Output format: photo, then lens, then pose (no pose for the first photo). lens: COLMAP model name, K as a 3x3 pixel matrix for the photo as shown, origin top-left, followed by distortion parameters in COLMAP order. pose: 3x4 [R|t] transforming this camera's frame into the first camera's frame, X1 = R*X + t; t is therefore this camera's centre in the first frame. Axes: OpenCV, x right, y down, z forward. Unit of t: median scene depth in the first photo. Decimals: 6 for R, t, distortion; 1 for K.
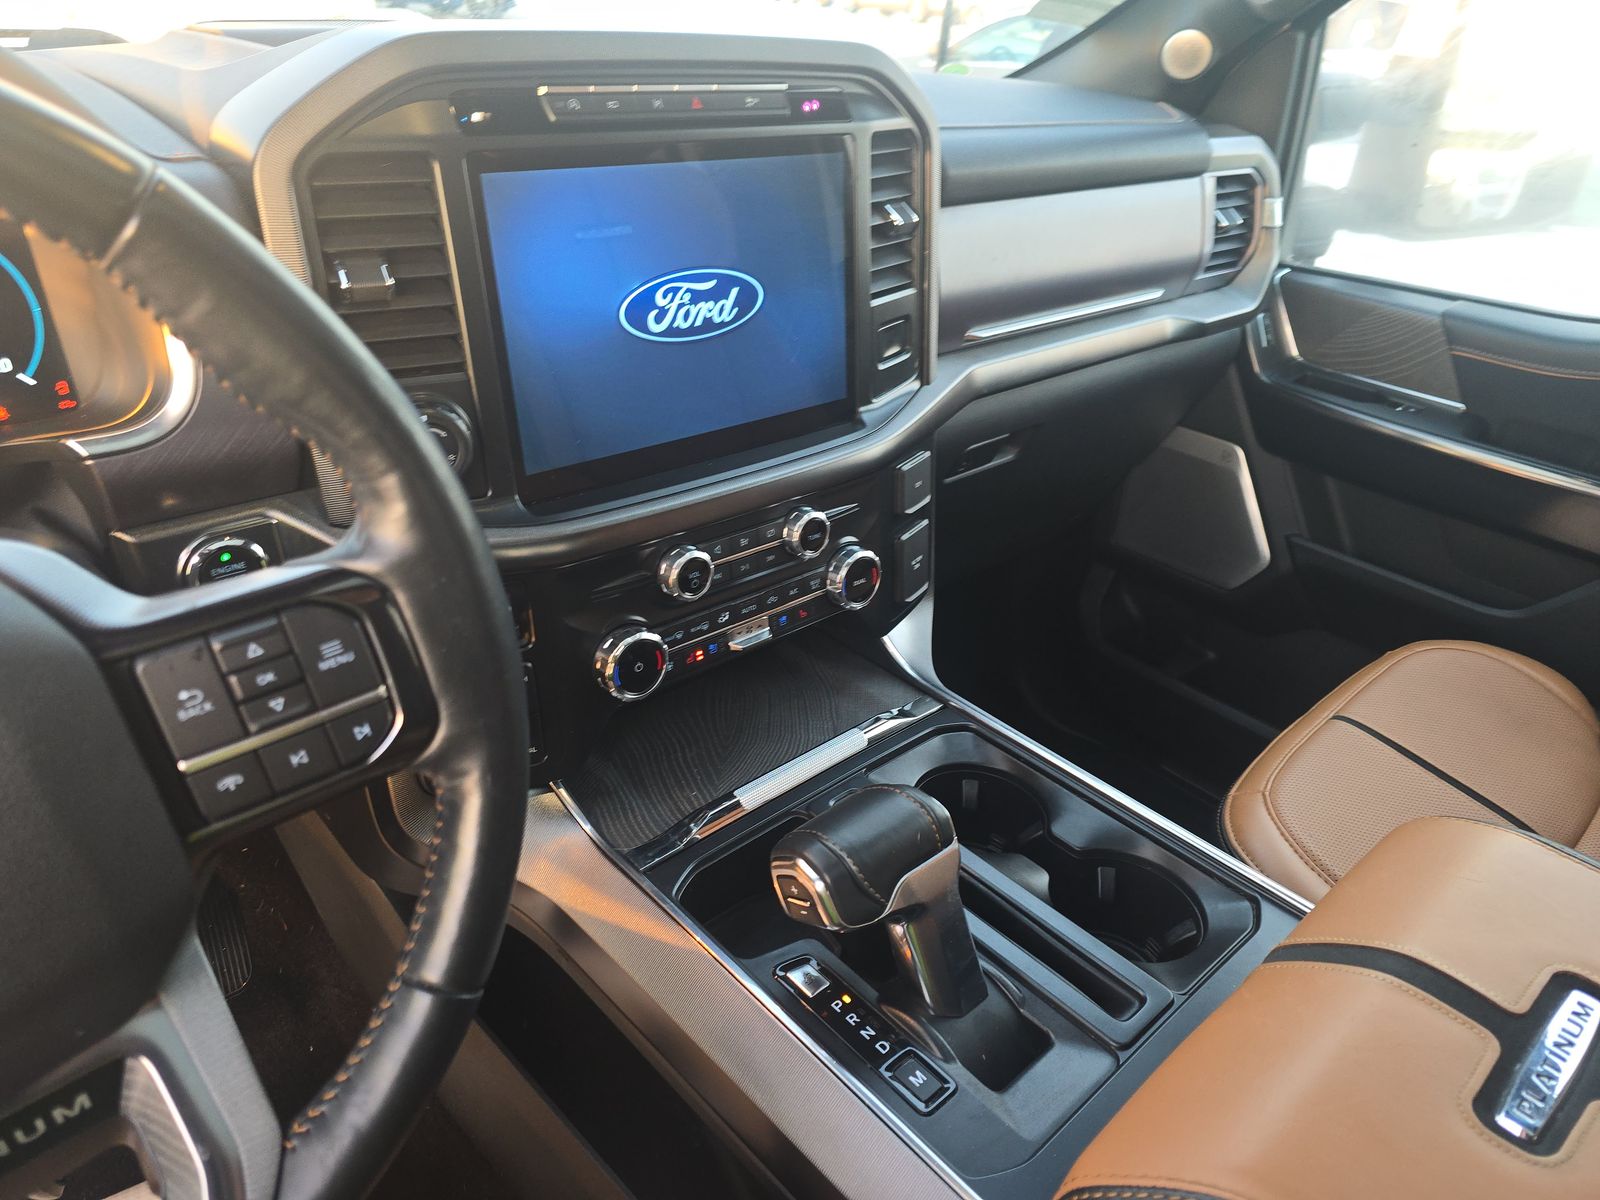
lens RADIAL K [[1090.2, 0, 807.3], [0, 1090.2, 600.2], [0, 0, 1]] dist [0.034767, -0.027668]
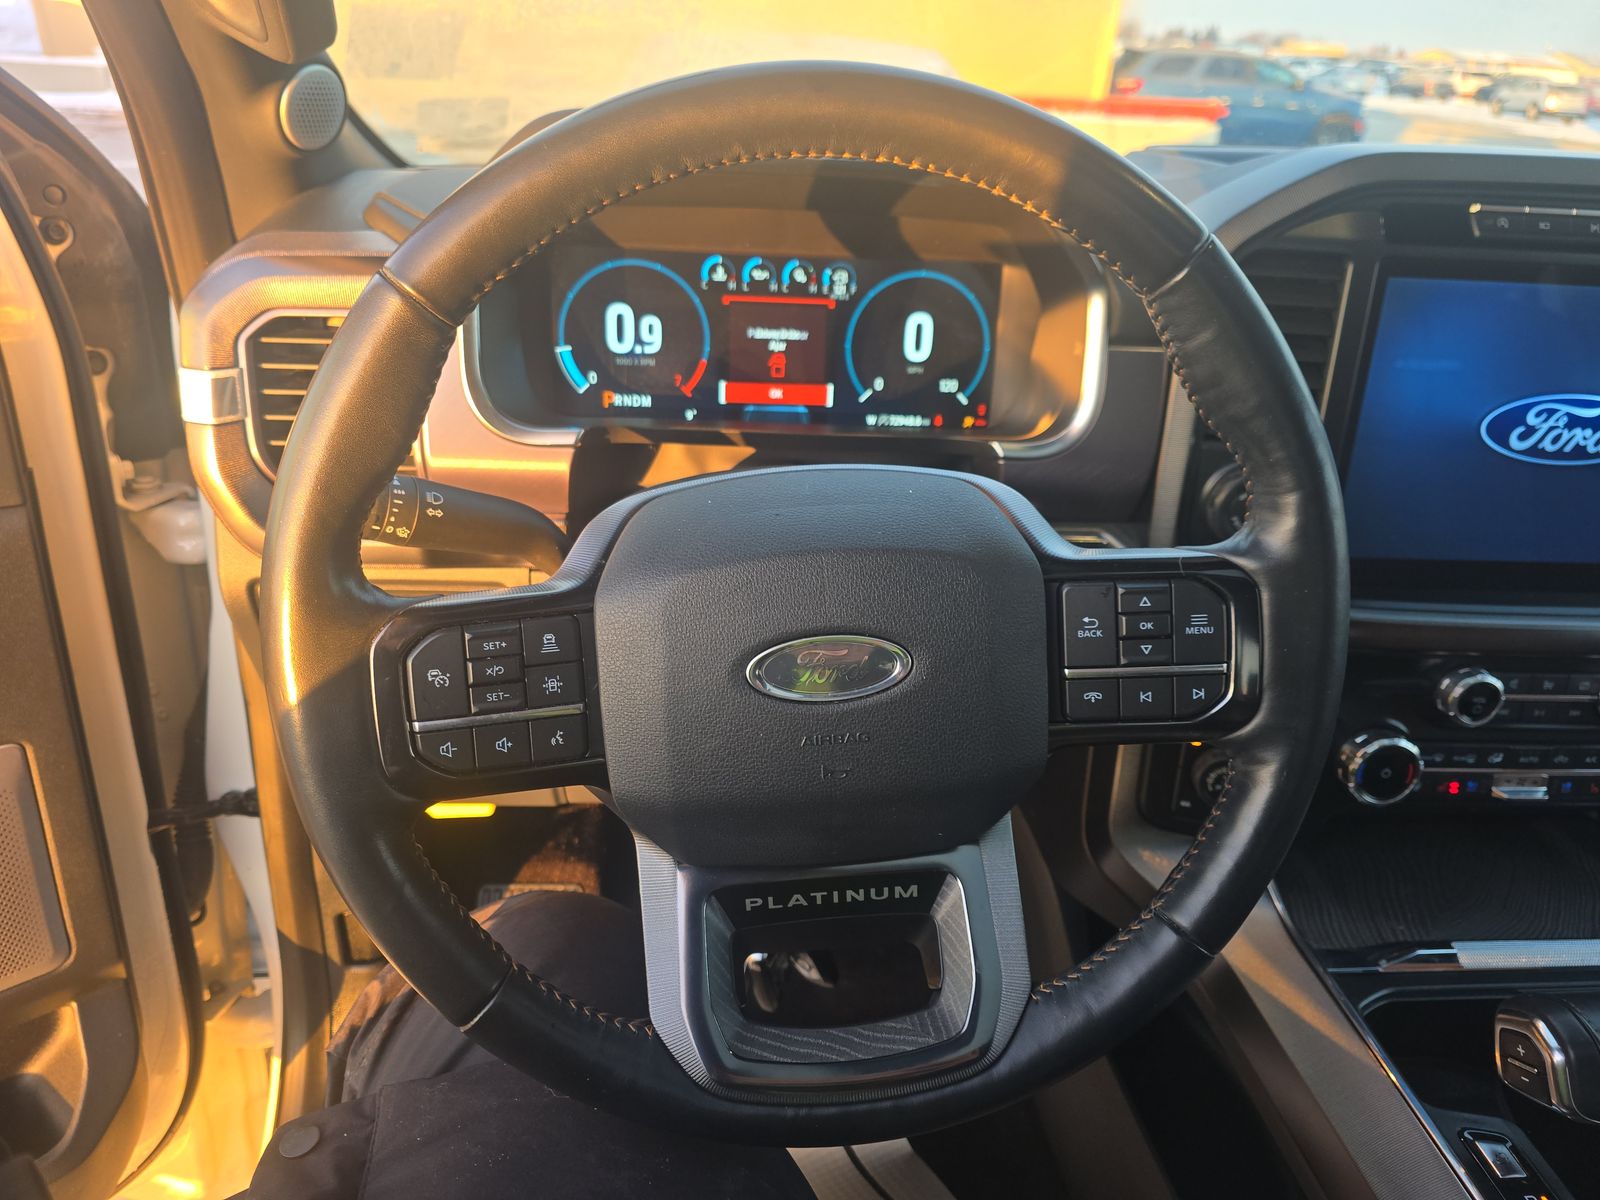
lens RADIAL K [[1090.2, 0, 813.8], [0, 1090.2, 588.8], [0, 0, 1]] dist [0.034767, -0.027668]
pose [[0.786868, 0.248546, -0.564857, -0.045256], [-0.309950, 0.950657, -0.013469, 0.080862], [0.533638, 0.185676, 0.825079, -0.122723]]
